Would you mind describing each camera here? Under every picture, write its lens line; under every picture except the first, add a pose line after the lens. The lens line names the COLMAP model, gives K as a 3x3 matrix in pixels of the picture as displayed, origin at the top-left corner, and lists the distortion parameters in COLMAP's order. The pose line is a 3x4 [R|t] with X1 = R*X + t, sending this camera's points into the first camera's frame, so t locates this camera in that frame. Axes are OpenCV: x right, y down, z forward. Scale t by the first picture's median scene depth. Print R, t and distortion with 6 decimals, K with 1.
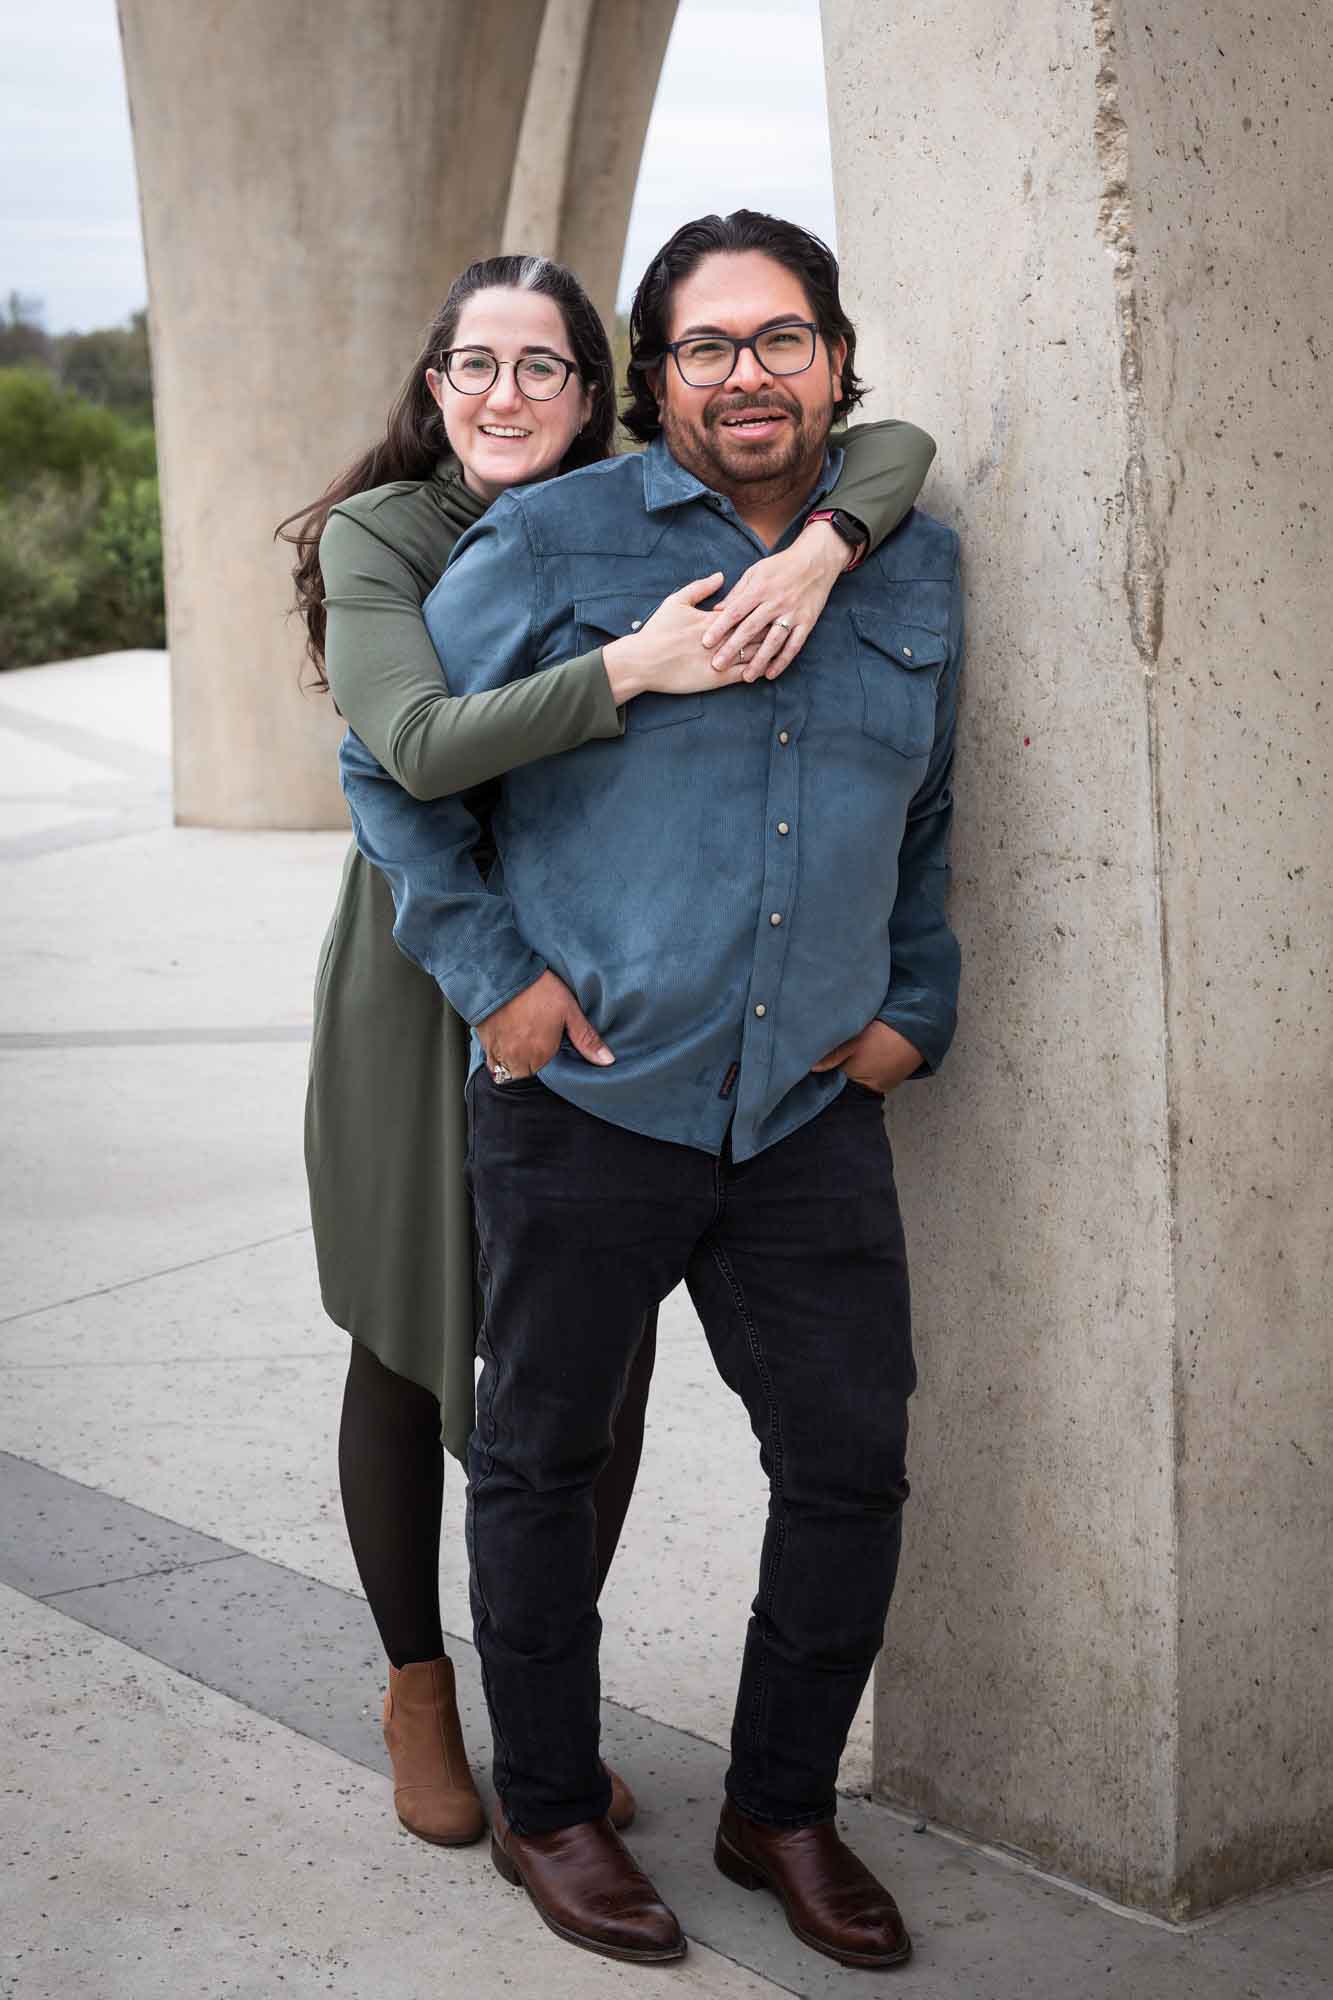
lens RADIAL K [[3669.5, 0, 621.7], [0, 3669.5, 959.7], [0, 0, 1]] dist [0.011461, 0.000000]
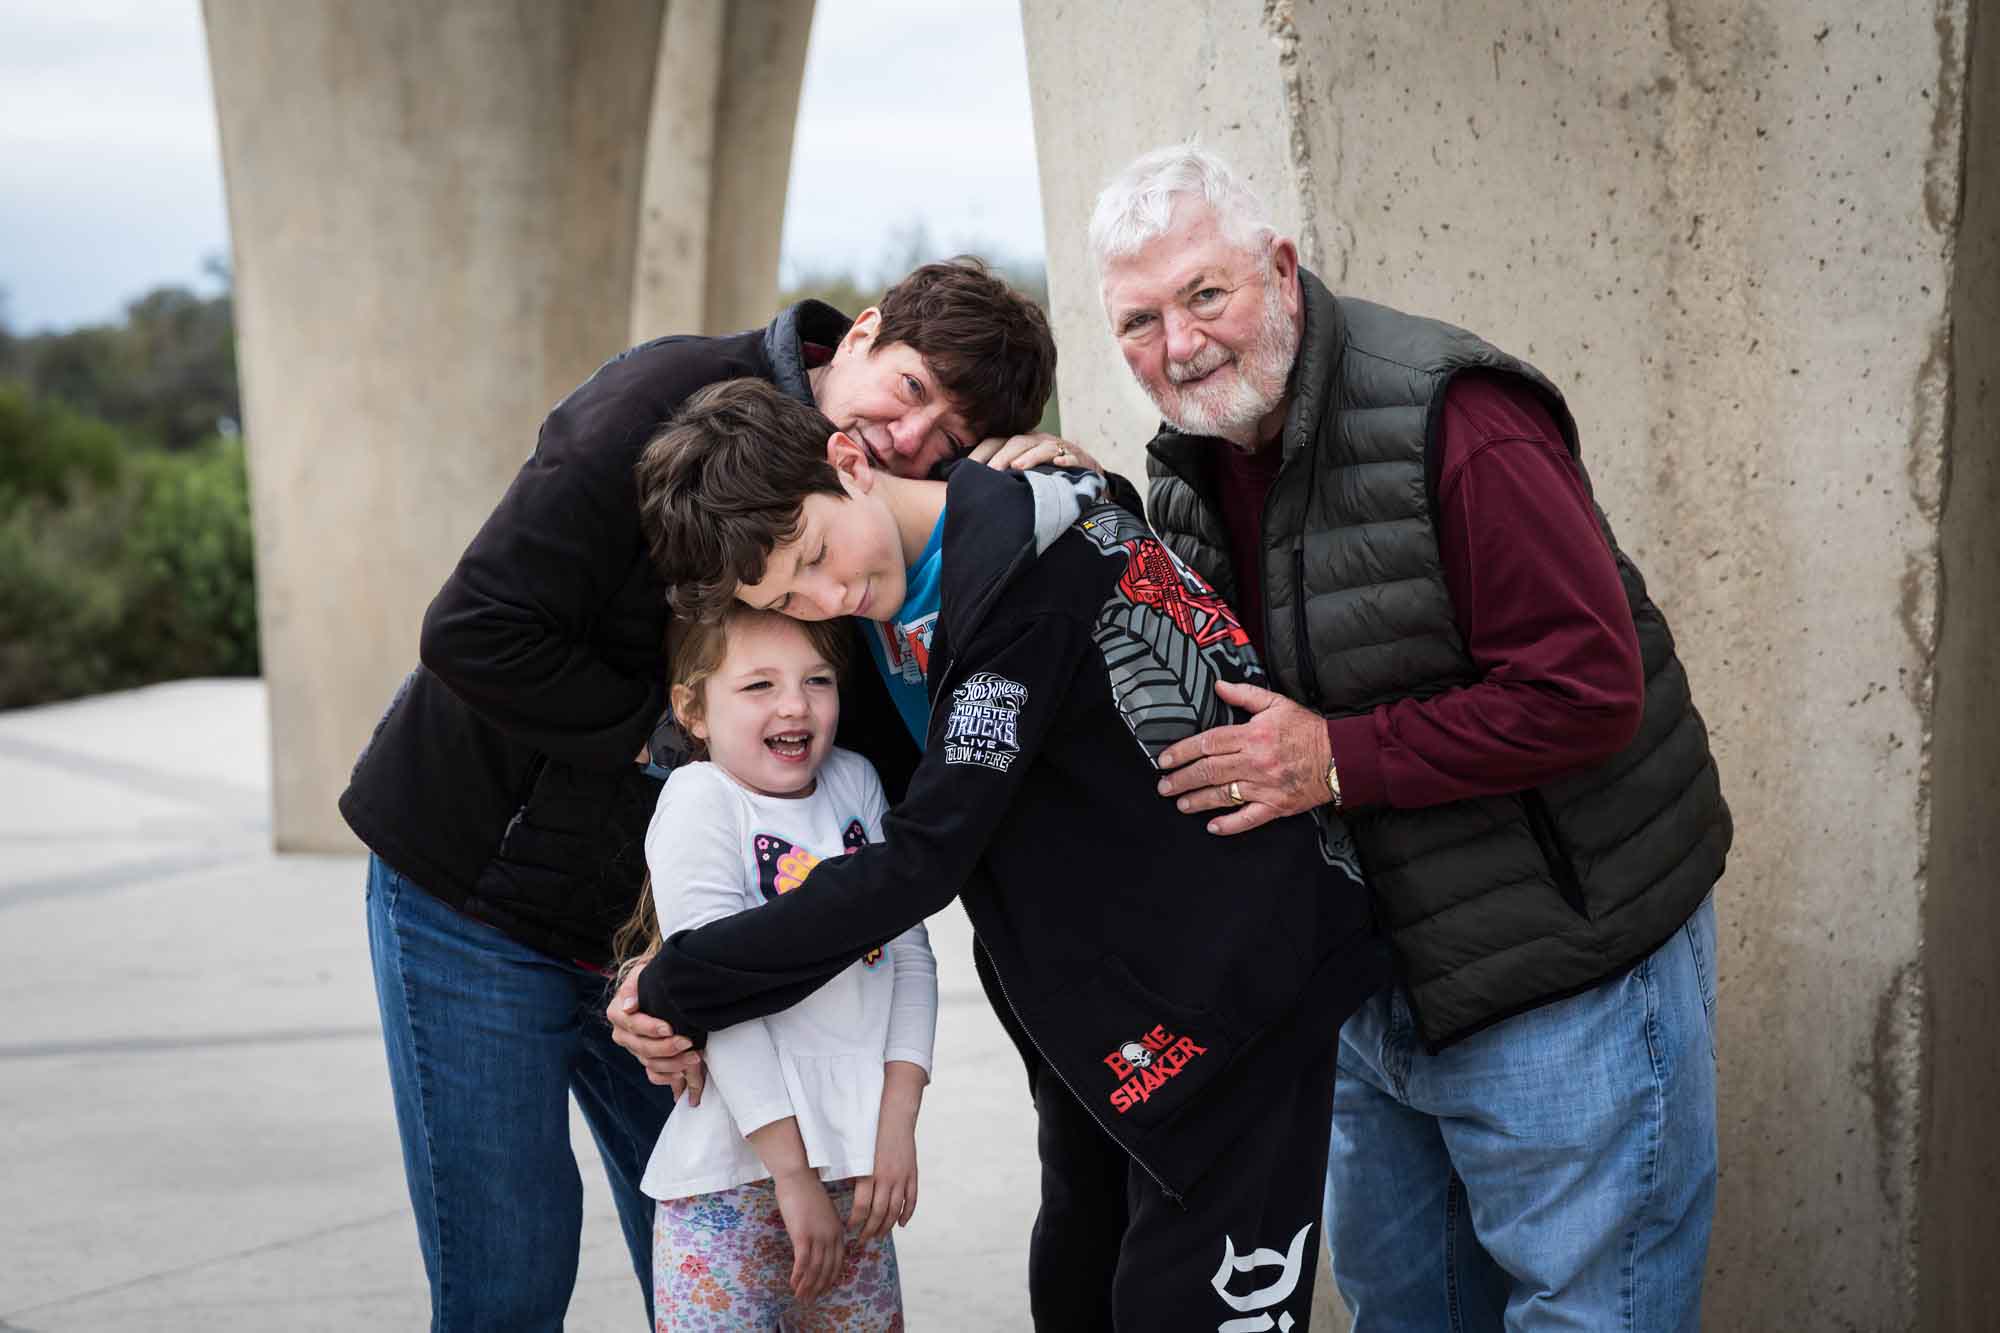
lens RADIAL K [[4910.2, 0, 993.6], [0, 4910.2, 729.6], [0, 0, 1]] dist [0.024292, 0.000000]
pose [[0.998489, -0.036962, 0.040666, -0.015069], [0.040201, 0.995826, -0.081938, 0.118037], [-0.037468, 0.083449, 0.995807, -0.397571]]
